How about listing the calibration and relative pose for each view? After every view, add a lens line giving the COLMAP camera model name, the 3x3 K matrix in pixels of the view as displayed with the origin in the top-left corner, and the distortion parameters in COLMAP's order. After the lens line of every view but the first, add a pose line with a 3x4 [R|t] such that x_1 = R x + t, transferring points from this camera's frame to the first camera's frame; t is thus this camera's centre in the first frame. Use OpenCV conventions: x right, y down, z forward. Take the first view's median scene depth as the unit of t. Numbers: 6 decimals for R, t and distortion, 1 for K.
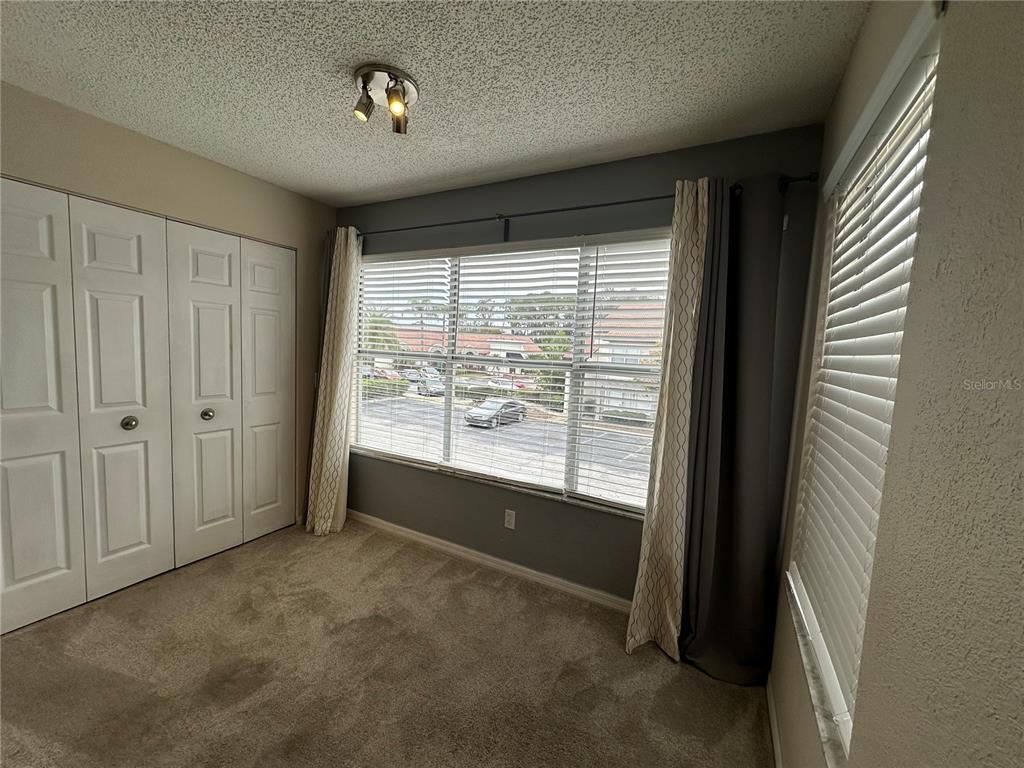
lens RADIAL K [[409.3, 0, 515.6], [0, 409.3, 381.5], [0, 0, 1]] dist [-0.000080, -0.000556]
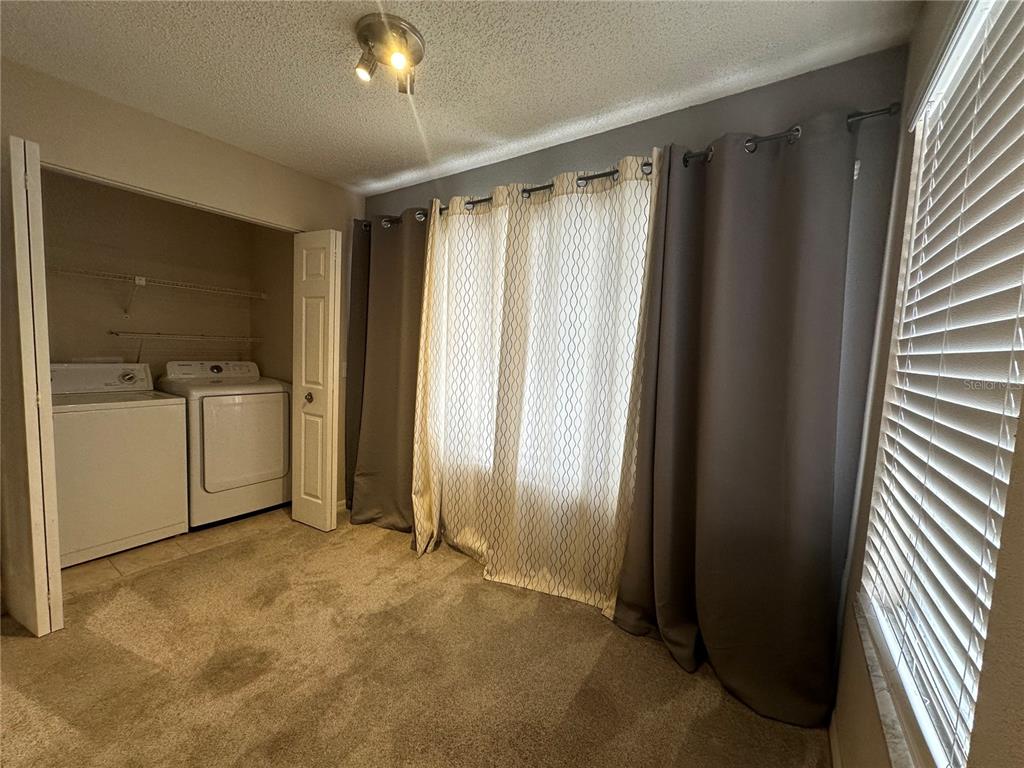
lens RADIAL K [[409.3, 0, 511.8], [0, 409.3, 382.1], [0, 0, 1]] dist [-0.000080, -0.000556]
pose [[0.993245, 0.007852, -0.115774, 0.067078], [-0.008808, 0.999931, -0.007745, 0.052945], [0.115705, 0.008712, 0.993245, 0.102776]]
